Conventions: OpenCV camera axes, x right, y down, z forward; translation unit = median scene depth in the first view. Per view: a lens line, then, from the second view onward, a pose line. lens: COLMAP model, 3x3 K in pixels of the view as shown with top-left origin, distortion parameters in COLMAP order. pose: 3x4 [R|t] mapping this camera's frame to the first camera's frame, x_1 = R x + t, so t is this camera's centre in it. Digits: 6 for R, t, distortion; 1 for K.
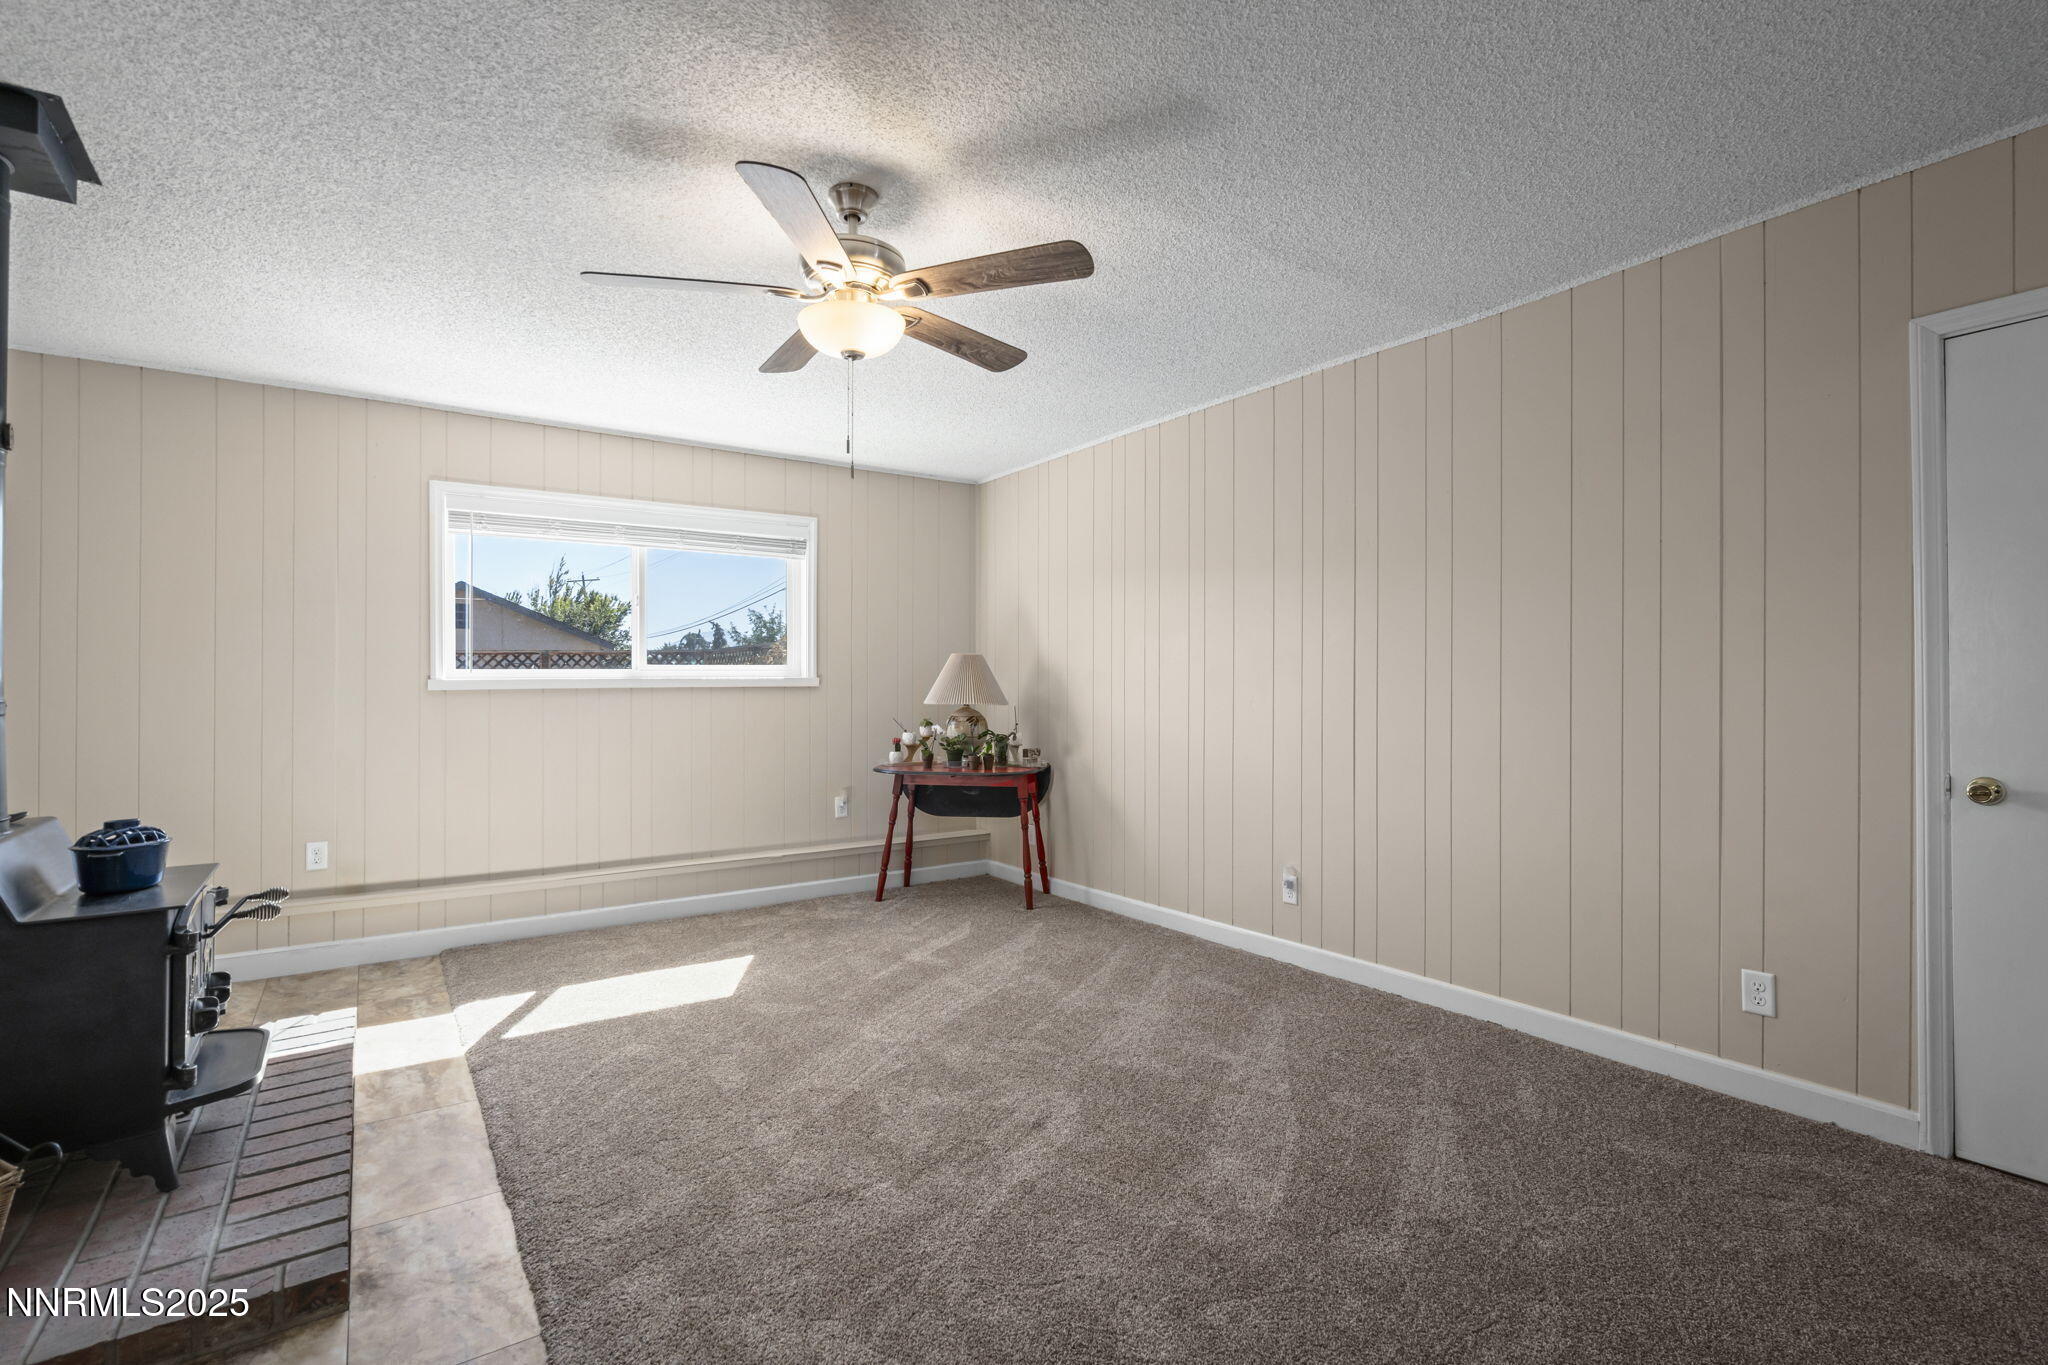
lens RADIAL K [[922.2, 0, 1024.0], [0, 922.2, 682.5], [0, 0, 1]] dist [-0.002046, 0.000178]
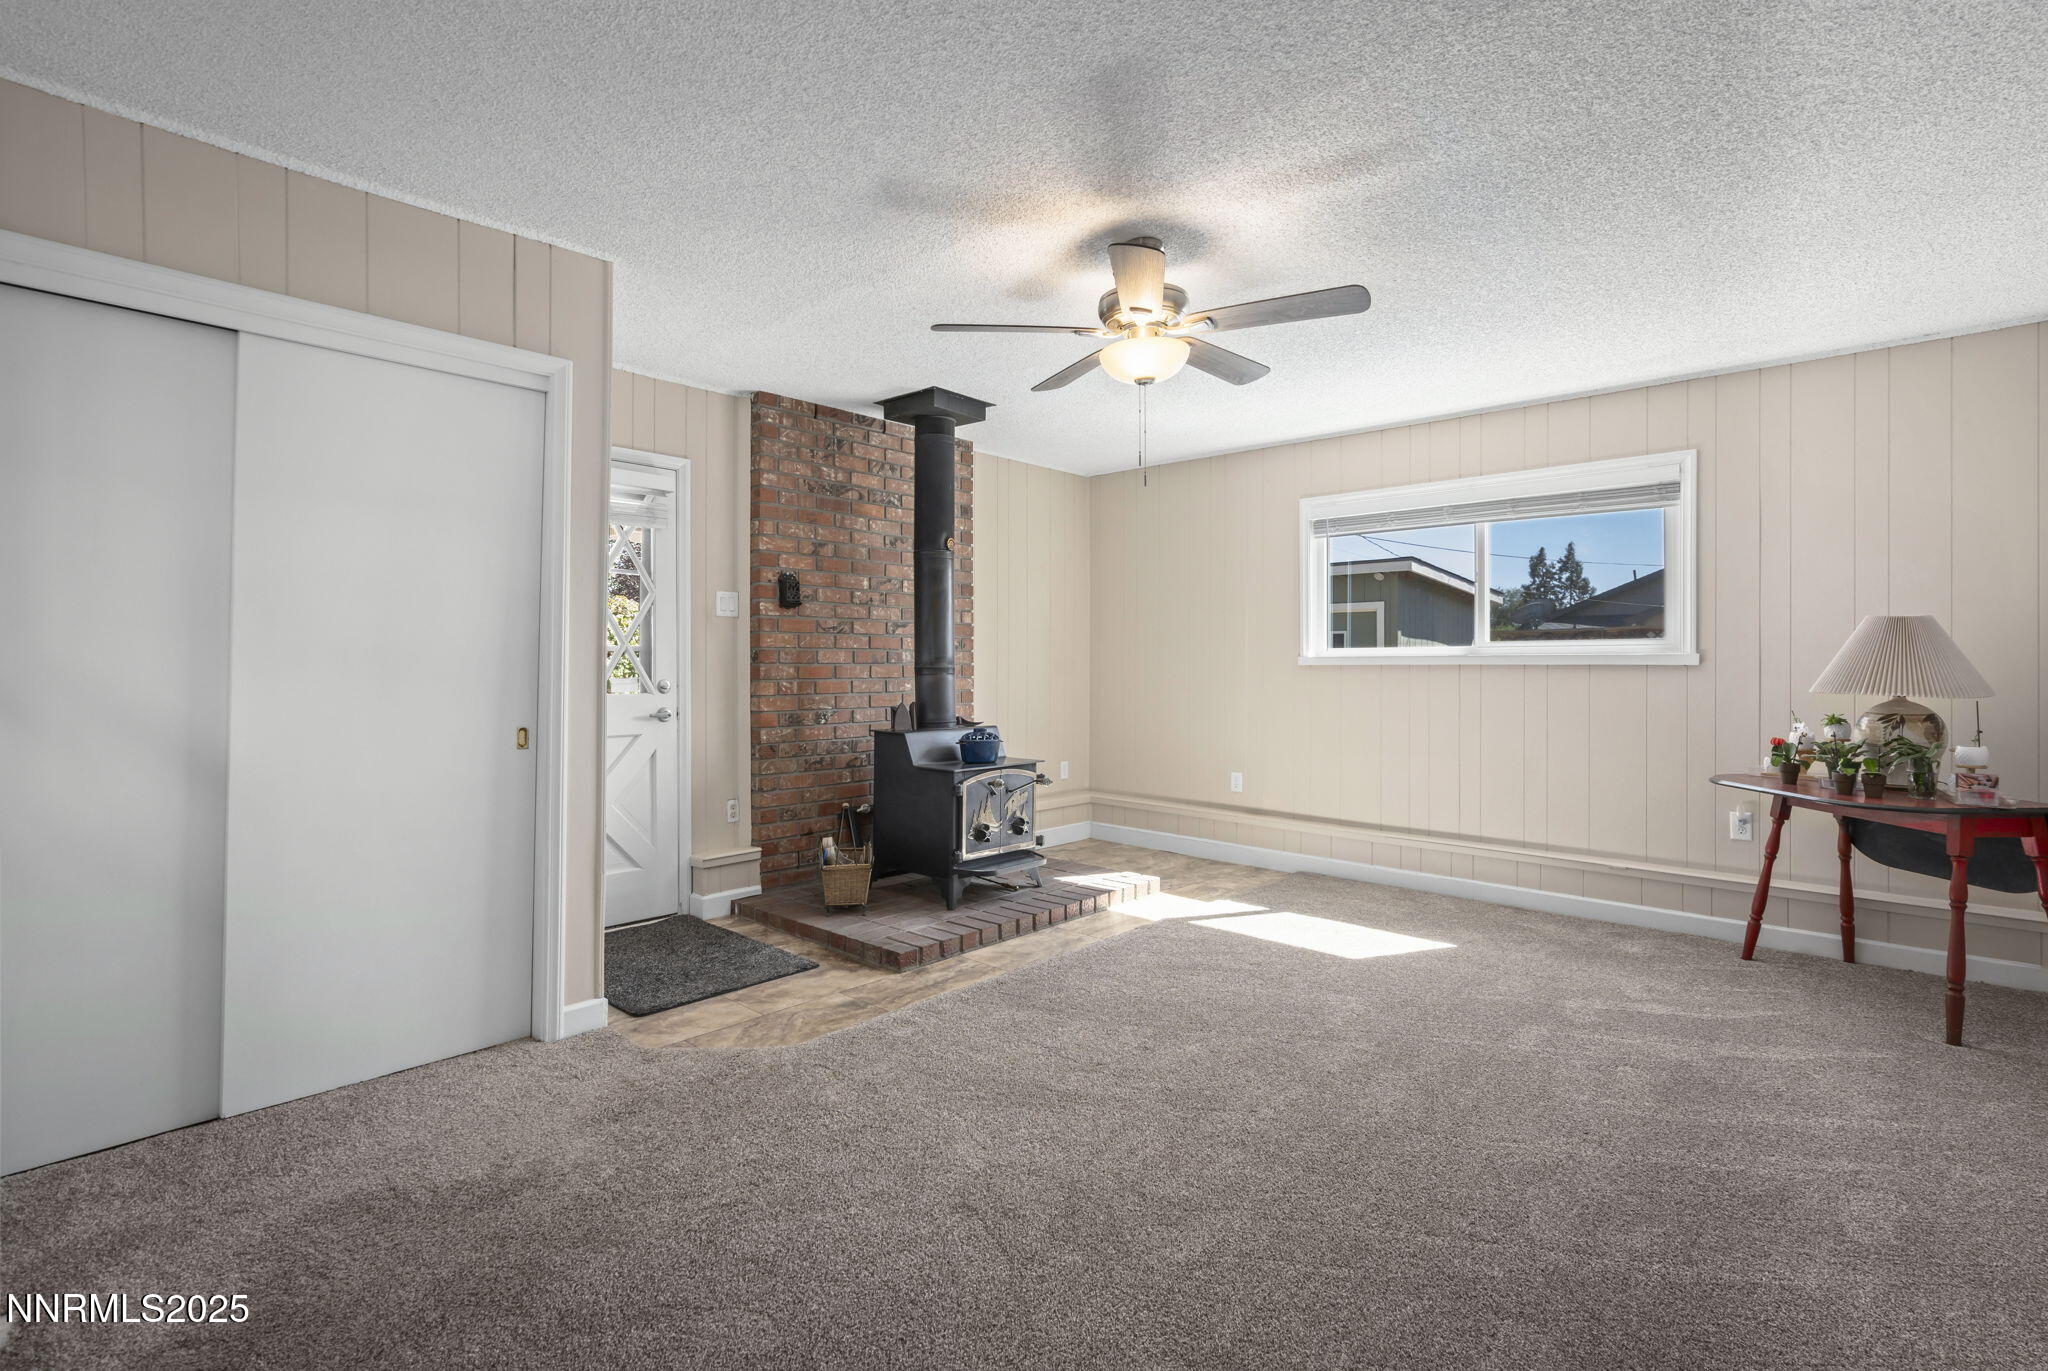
lens RADIAL K [[965.4, 0, 1011.6], [0, 965.4, 660.7], [0, 0, 1]] dist [-0.002563, -0.000534]
pose [[0.211555, 0.002877, -0.977362, 0.483288], [-0.000291, 0.999996, 0.002881, -0.001351], [0.977366, -0.000325, 0.211555, 0.282327]]
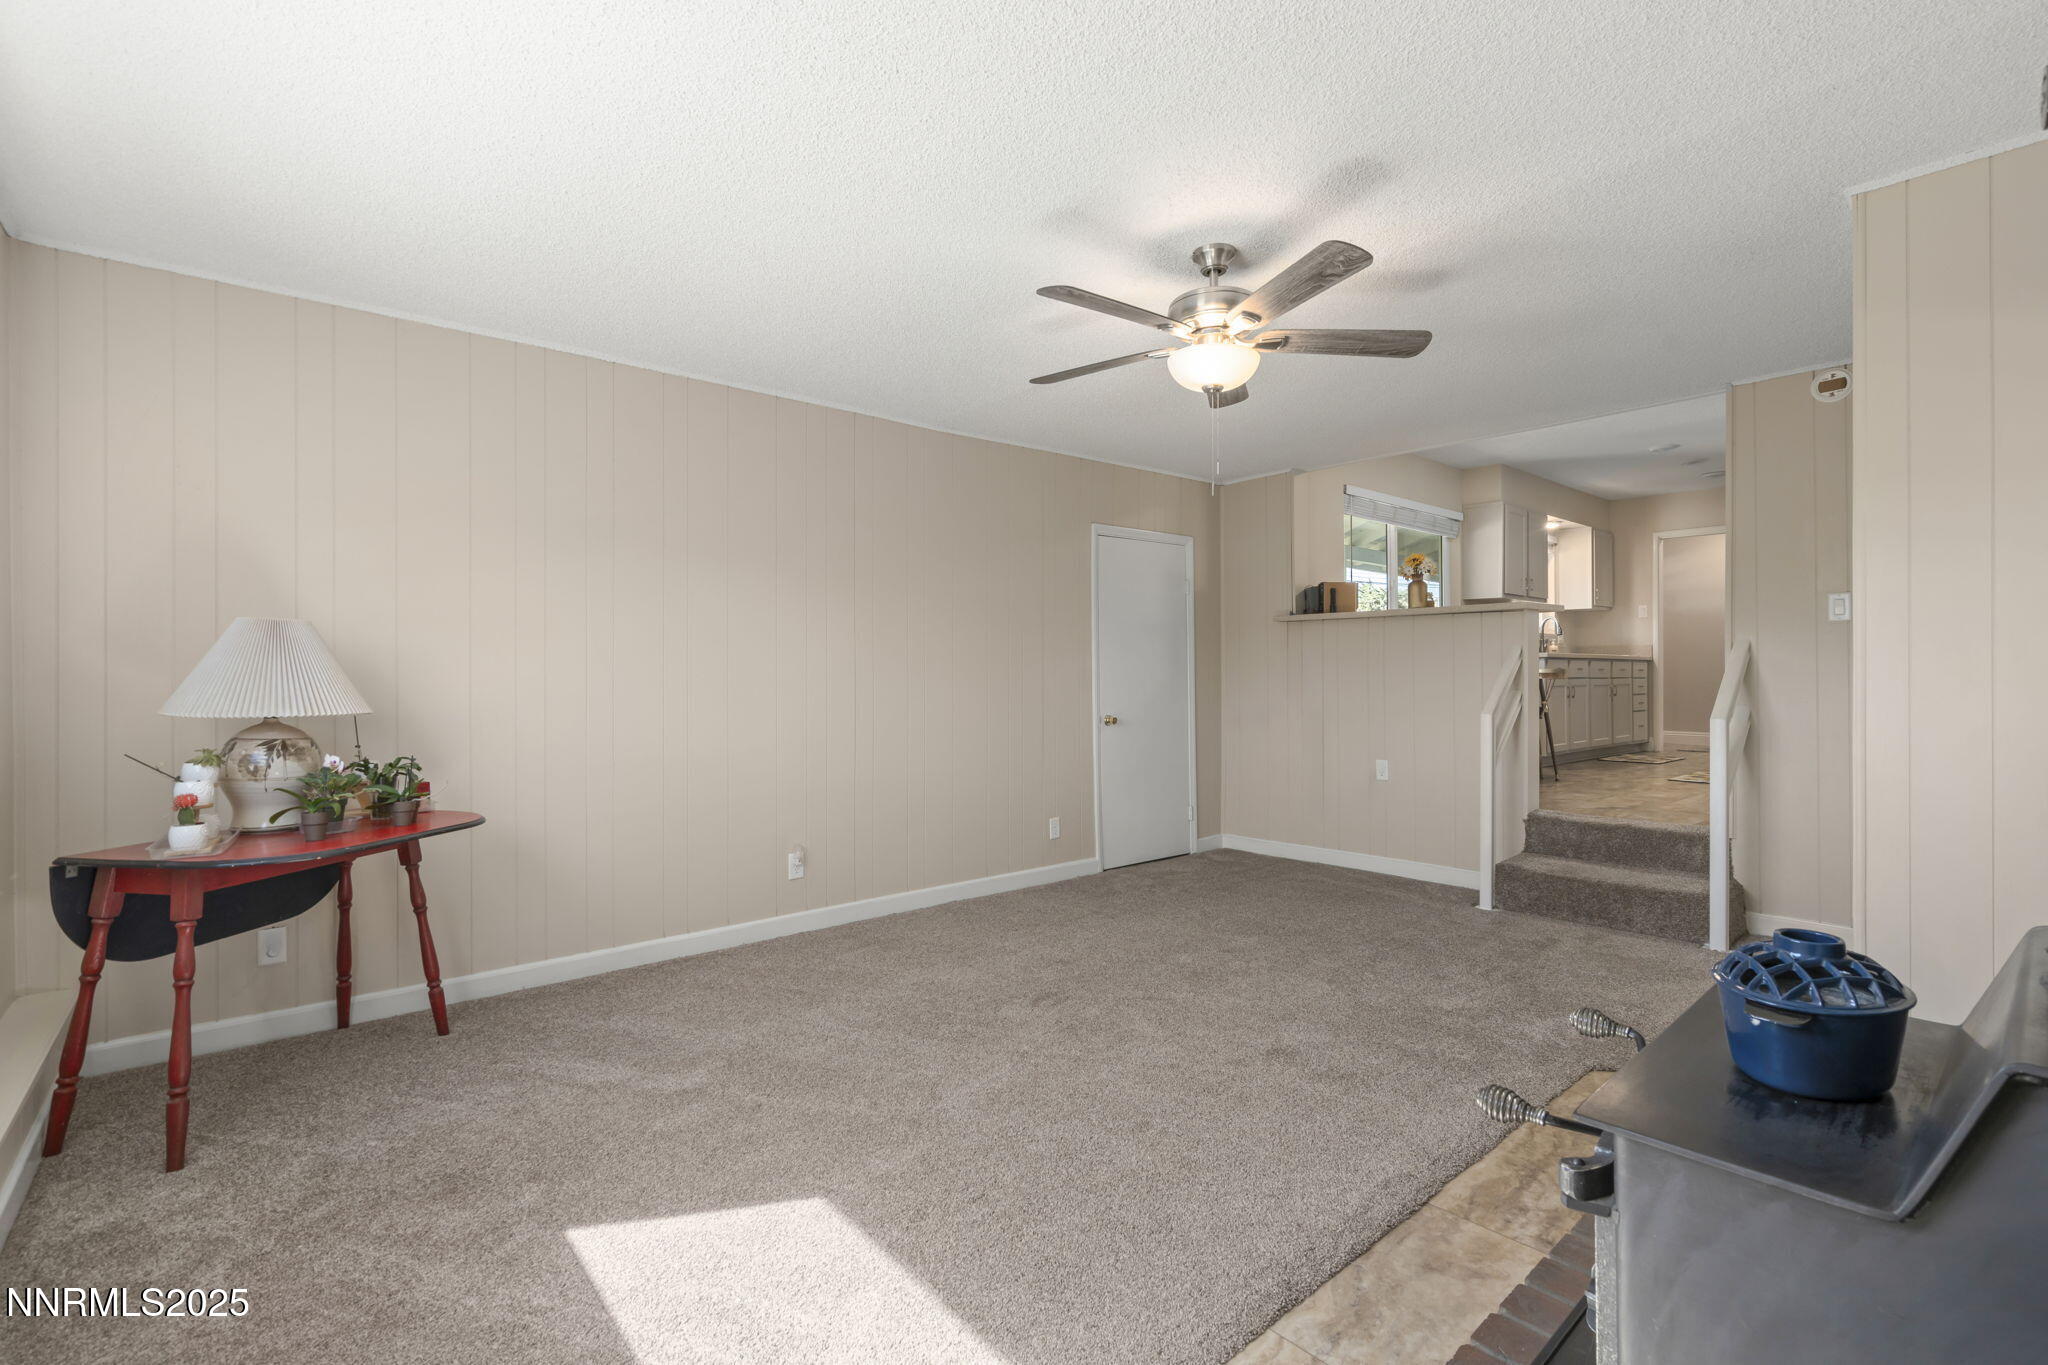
lens RADIAL K [[922.2, 0, 1024.0], [0, 922.2, 682.5], [0, 0, 1]] dist [-0.002046, 0.000178]
pose [[-0.088867, 0.000260, 0.996043, -0.653144], [0.001661, 0.999999, -0.000113, 0.006874], [-0.996042, 0.001645, -0.088868, 0.660762]]
